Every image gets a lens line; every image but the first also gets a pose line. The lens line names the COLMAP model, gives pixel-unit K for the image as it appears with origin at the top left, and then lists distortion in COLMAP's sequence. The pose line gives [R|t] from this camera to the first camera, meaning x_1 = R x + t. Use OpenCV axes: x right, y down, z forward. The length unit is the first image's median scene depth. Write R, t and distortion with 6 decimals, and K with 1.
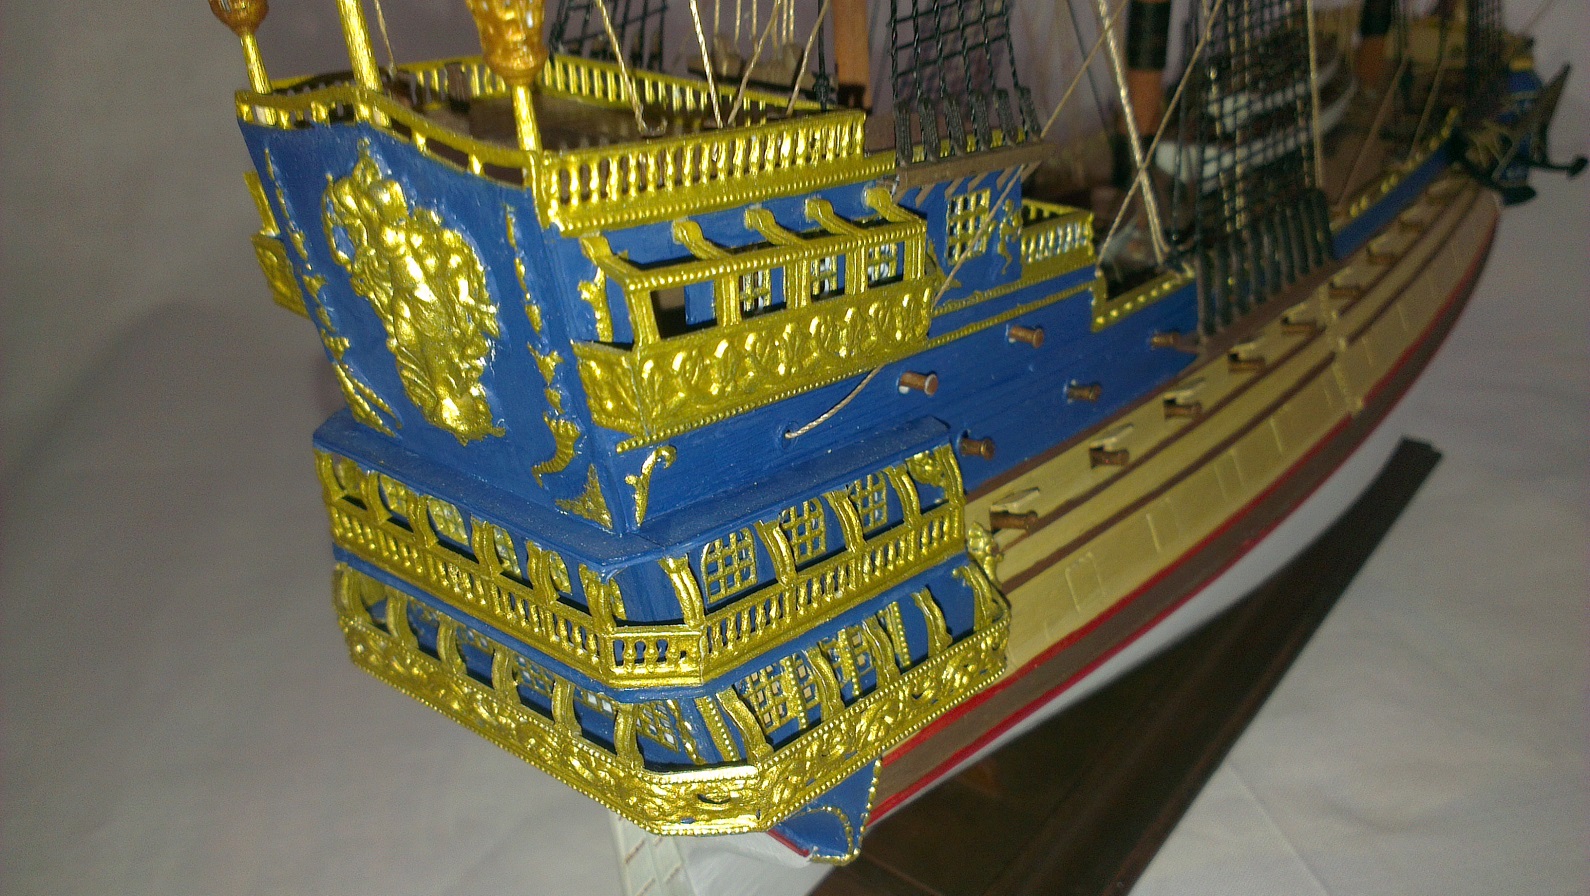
lens RADIAL K [[1321.3, 0, 795.0], [0, 1321.3, 448.0], [0, 0, 1]] dist [0.080582, -0.194063]
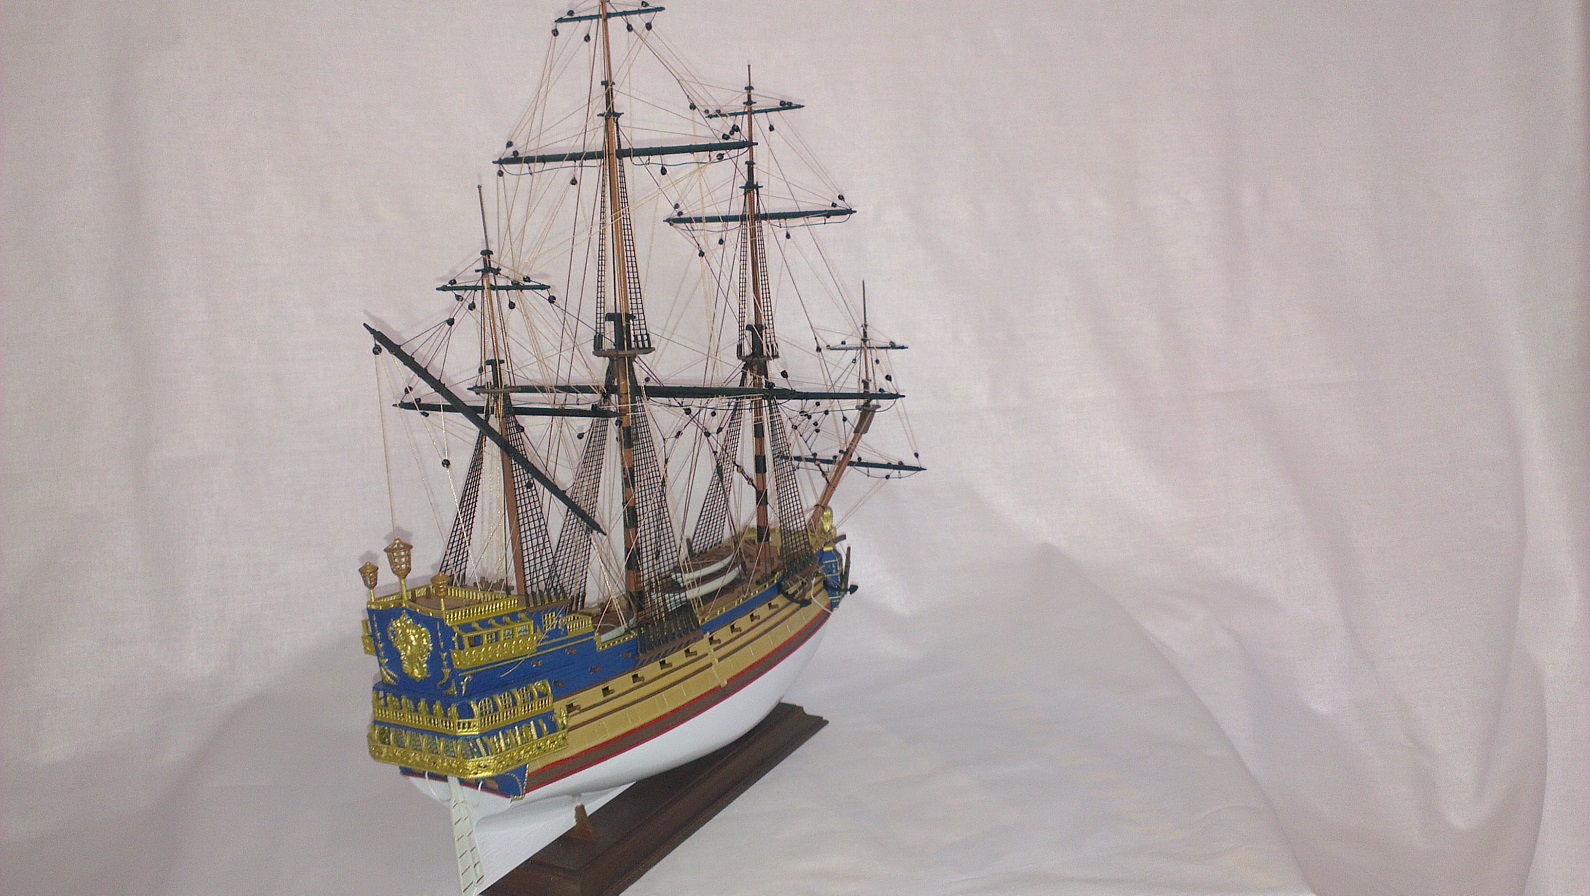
lens RADIAL K [[1279.9, 0, 795.0], [0, 1279.9, 448.0], [0, 0, 1]] dist [0.105741, 0.001182]
pose [[0.983433, -0.037196, 0.177417, 0.226179], [0.091623, 0.946497, -0.309434, 0.705218], [-0.156415, 0.320563, 0.934224, -3.375992]]
